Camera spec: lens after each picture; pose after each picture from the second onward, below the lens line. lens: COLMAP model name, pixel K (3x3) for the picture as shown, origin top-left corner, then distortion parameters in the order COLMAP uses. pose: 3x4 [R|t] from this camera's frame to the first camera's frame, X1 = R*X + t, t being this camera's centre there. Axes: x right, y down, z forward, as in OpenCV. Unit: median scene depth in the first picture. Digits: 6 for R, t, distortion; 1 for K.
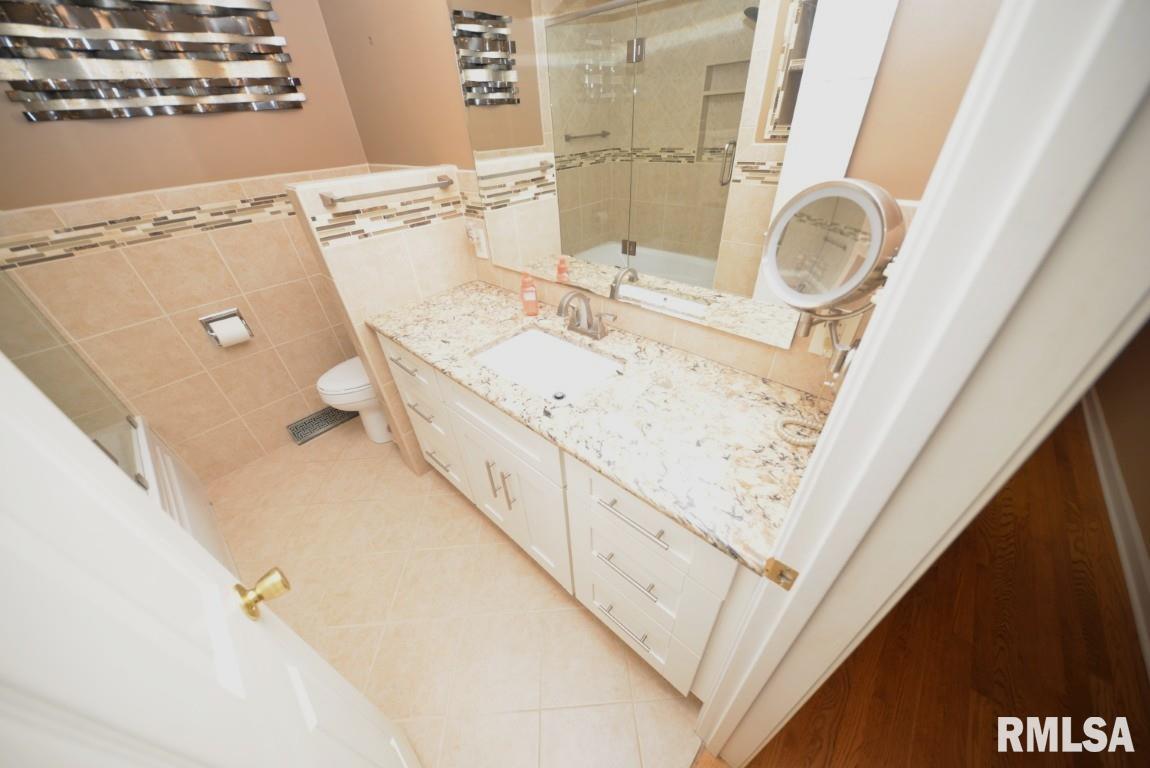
lens RADIAL K [[378.3, 0, 578.2], [0, 378.3, 391.8], [0, 0, 1]] dist [-0.007259, -0.002198]
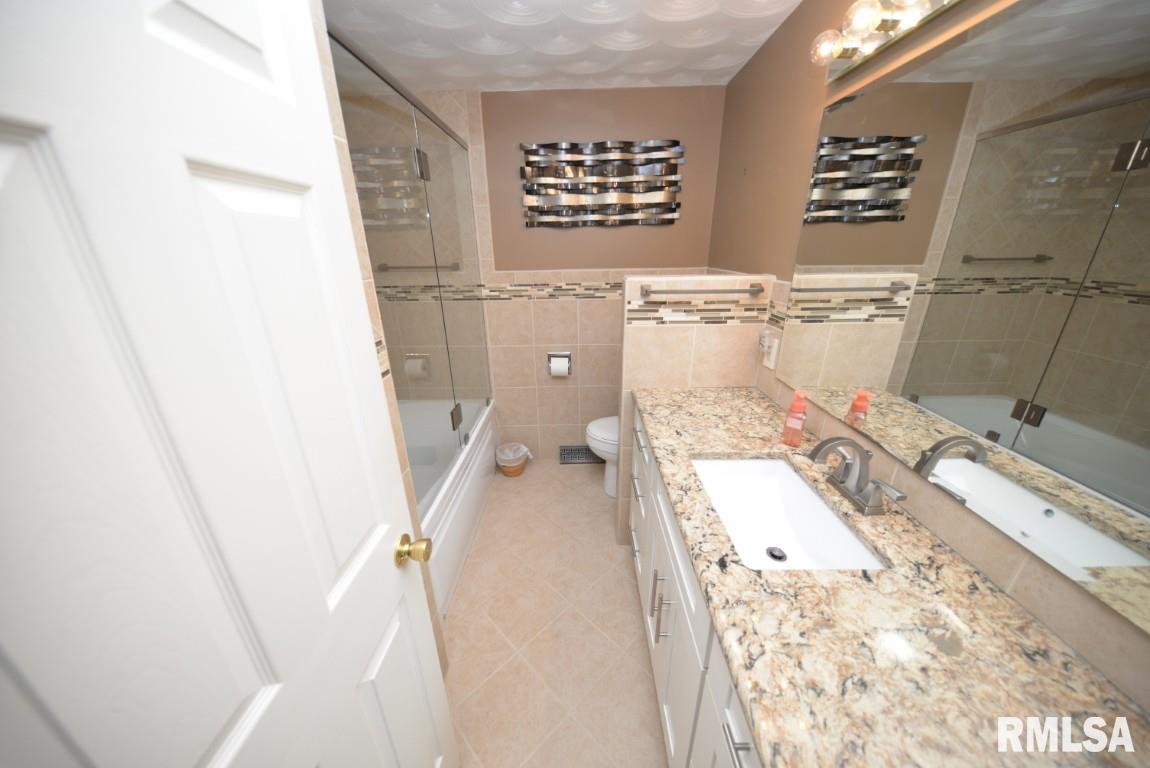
lens RADIAL K [[378.3, 0, 574.3], [0, 378.3, 389.0], [0, 0, 1]] dist [-0.007259, -0.002198]
pose [[0.656154, 0.299664, -0.692577, 0.098996], [-0.452824, 0.890528, -0.043696, -0.061121], [0.603666, 0.342288, 0.720019, 0.082691]]
